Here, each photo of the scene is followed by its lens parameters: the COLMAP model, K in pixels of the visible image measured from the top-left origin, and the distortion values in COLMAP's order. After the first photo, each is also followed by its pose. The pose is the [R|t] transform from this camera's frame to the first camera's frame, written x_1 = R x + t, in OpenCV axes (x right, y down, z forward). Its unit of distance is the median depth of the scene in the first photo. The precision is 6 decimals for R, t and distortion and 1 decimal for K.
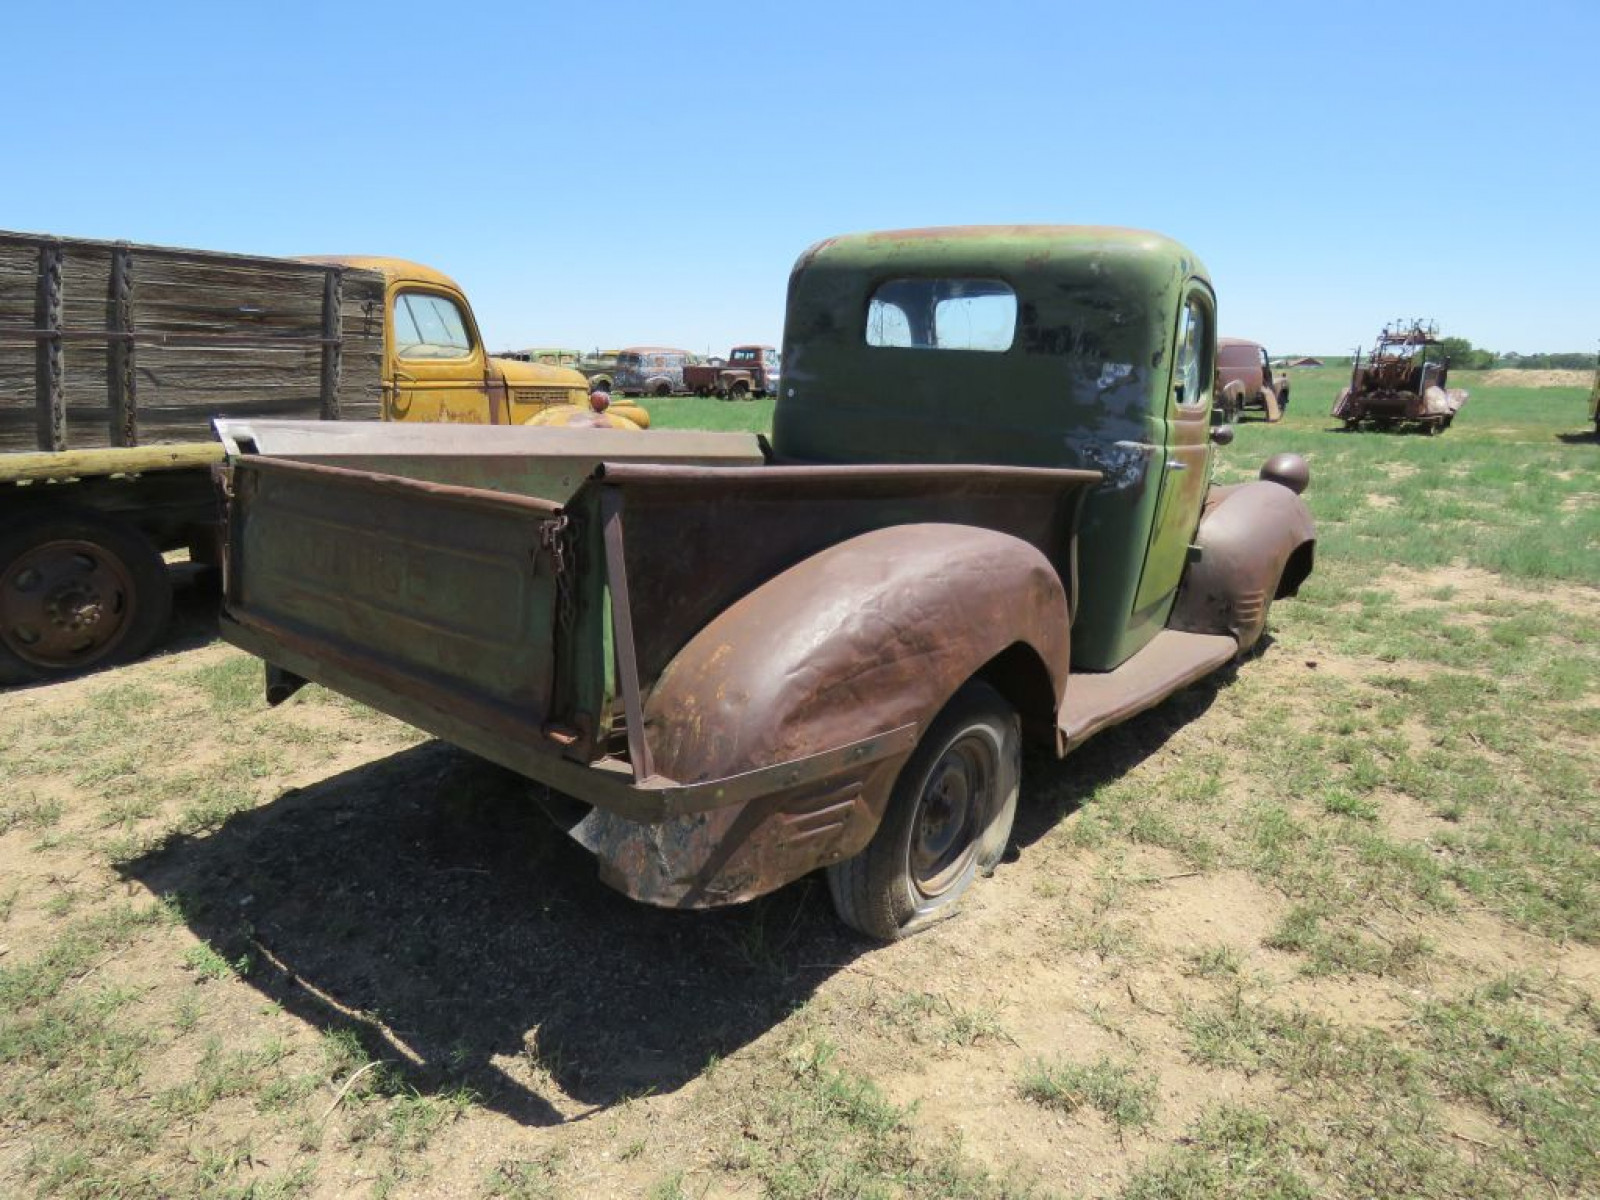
lens RADIAL K [[1024.9, 0, 798.0], [0, 1024.9, 602.3], [0, 0, 1]] dist [-0.009946, 0.003596]
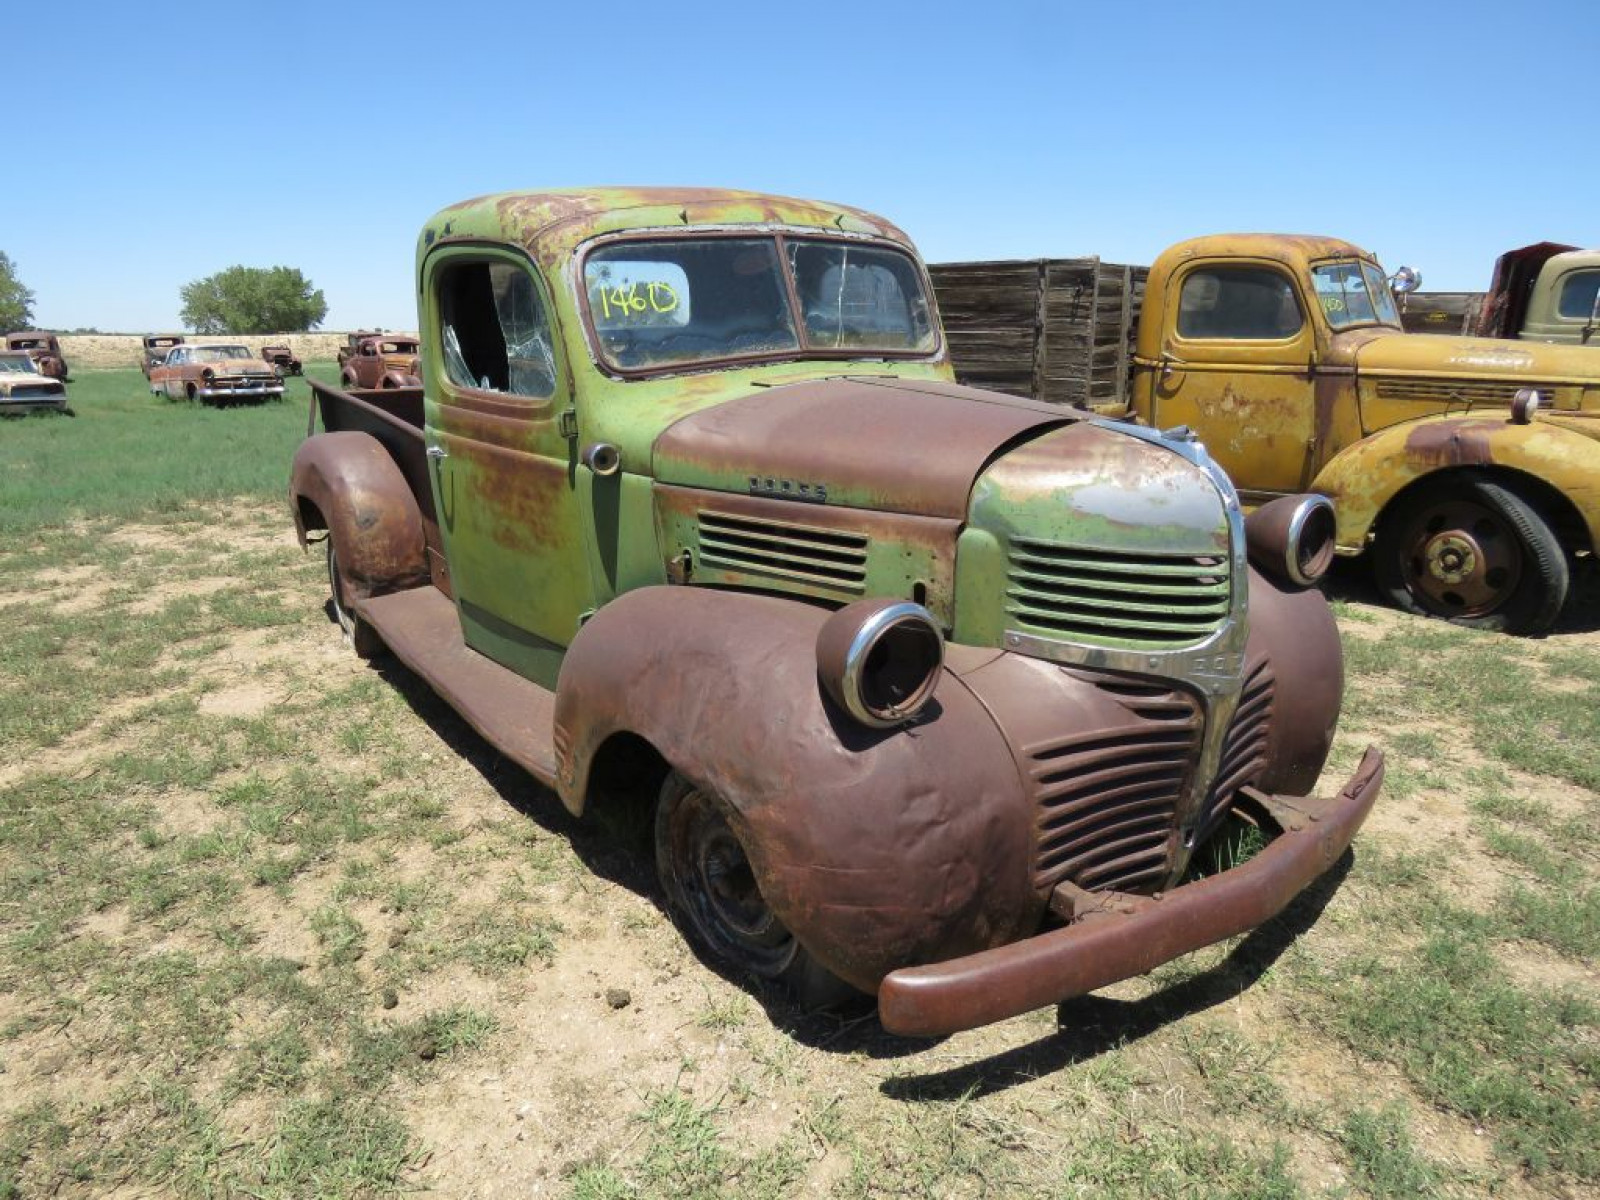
lens RADIAL K [[1024.9, 0, 783.4], [0, 1024.9, 607.9], [0, 0, 1]] dist [-0.009946, 0.003596]
pose [[-0.281030, 0.241399, -0.928843, 1.253506], [-0.221946, 0.925262, 0.307621, -0.380036], [0.933682, 0.292604, -0.206449, 1.615836]]
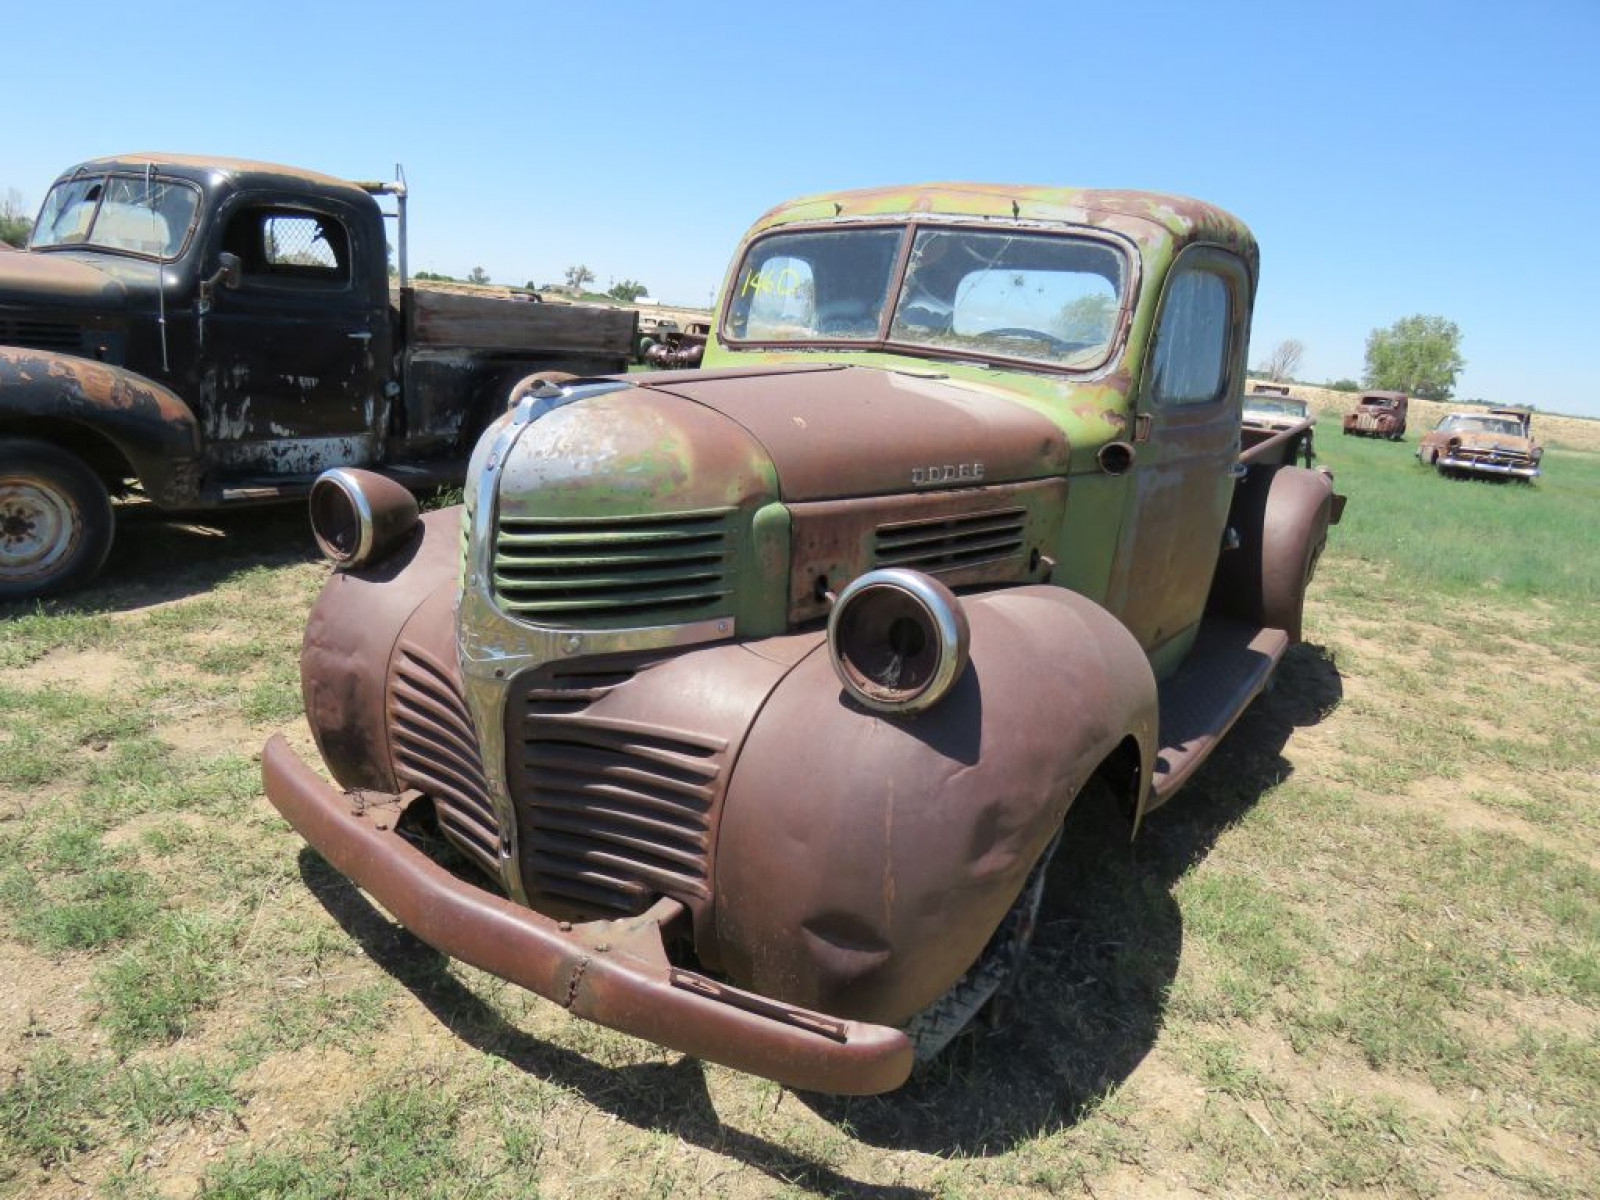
lens RADIAL K [[1024.9, 0, 783.8], [0, 1024.9, 603.0], [0, 0, 1]] dist [-0.009946, 0.003596]
pose [[-0.990024, -0.087131, -0.110725, 0.517872], [-0.129357, 0.873565, 0.469202, -0.515527], [0.055844, 0.478845, -0.876122, 2.225150]]
